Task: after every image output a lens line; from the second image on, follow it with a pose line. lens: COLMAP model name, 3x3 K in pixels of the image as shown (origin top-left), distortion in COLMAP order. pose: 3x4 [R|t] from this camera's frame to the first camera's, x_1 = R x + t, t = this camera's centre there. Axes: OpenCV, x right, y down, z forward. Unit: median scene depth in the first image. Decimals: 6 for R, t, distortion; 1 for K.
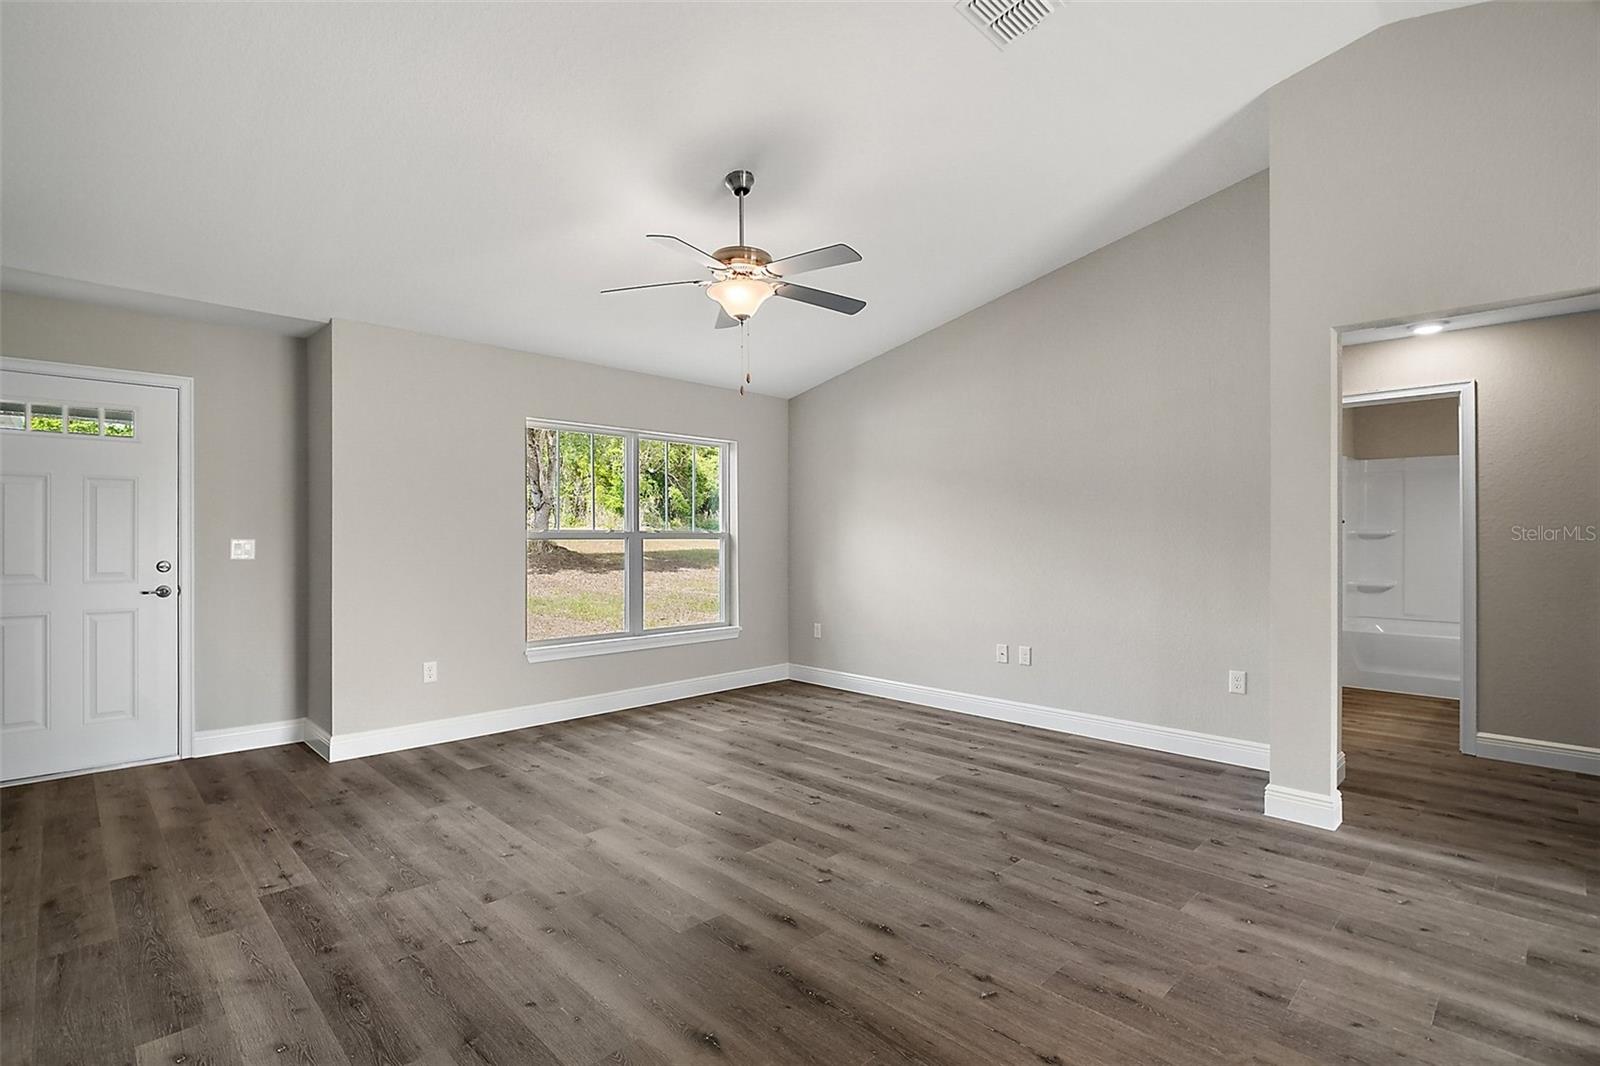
lens RADIAL K [[752.8, 0, 782.9], [0, 752.8, 537.1], [0, 0, 1]] dist [0.004223, -0.008430]
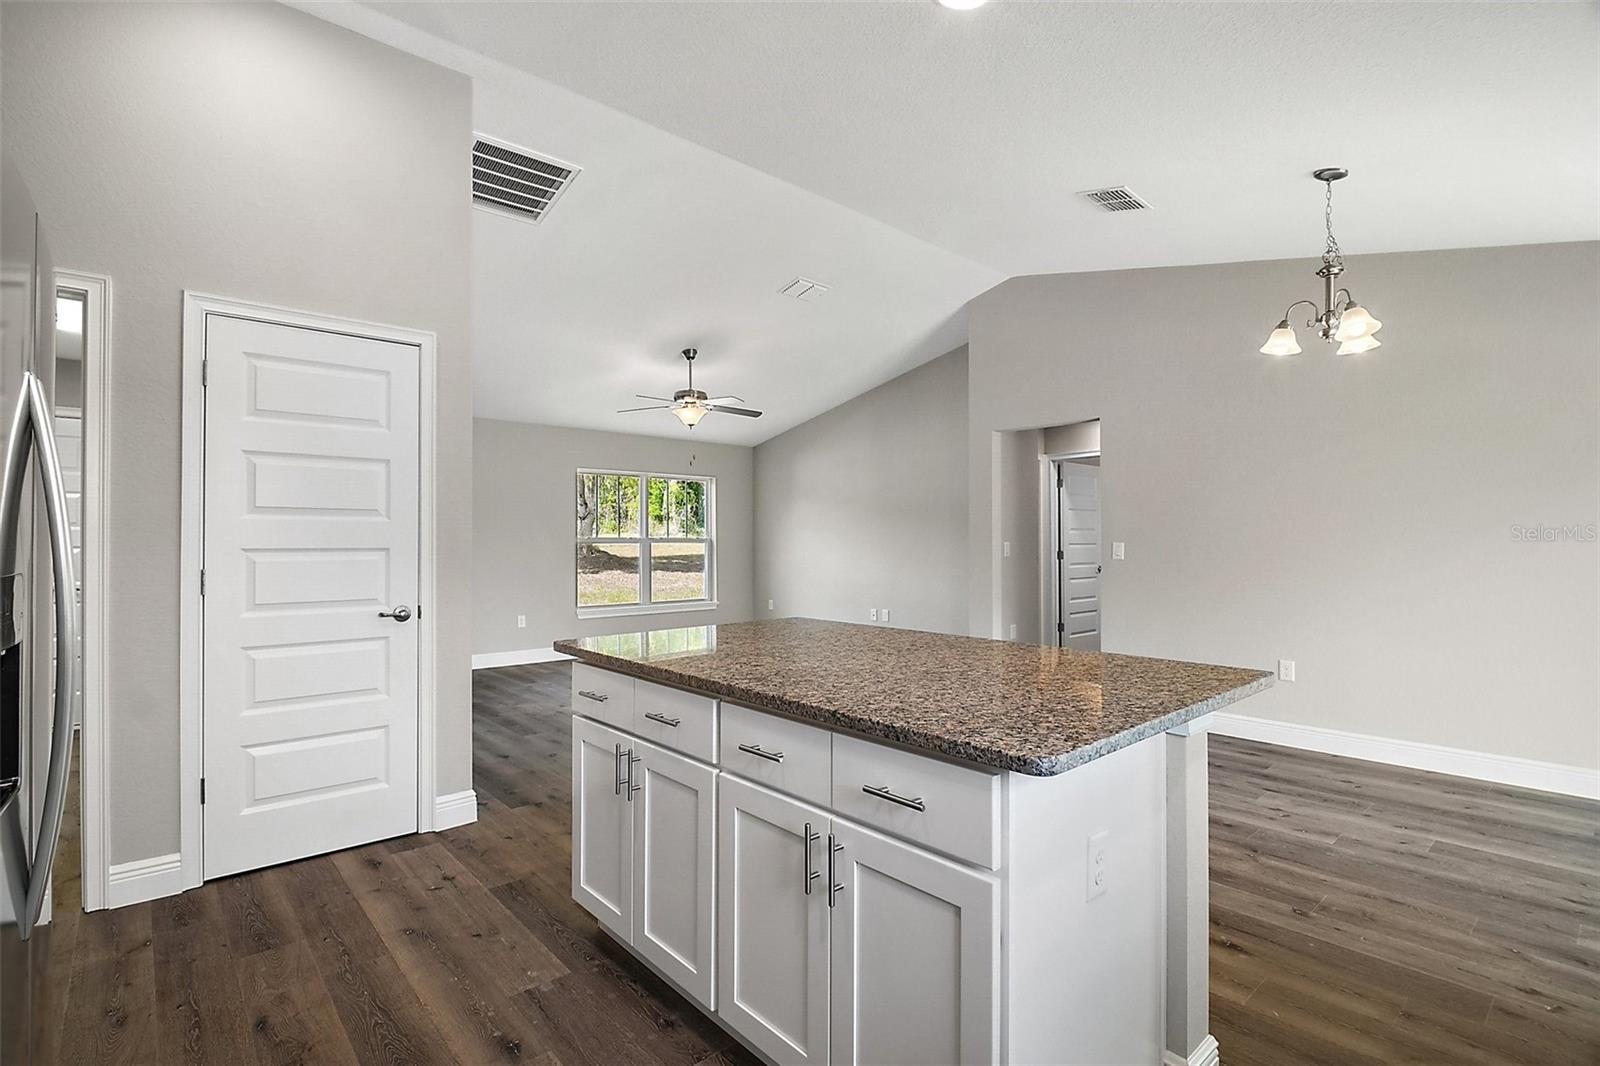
lens RADIAL K [[745.9, 0, 789.0], [0, 745.9, 531.4], [0, 0, 1]] dist [0.002911, -0.008981]
pose [[0.998963, -0.003230, -0.045410, 0.232468], [0.002566, 0.999889, -0.014688, 0.002817], [0.045452, 0.014557, 0.998860, -0.721927]]
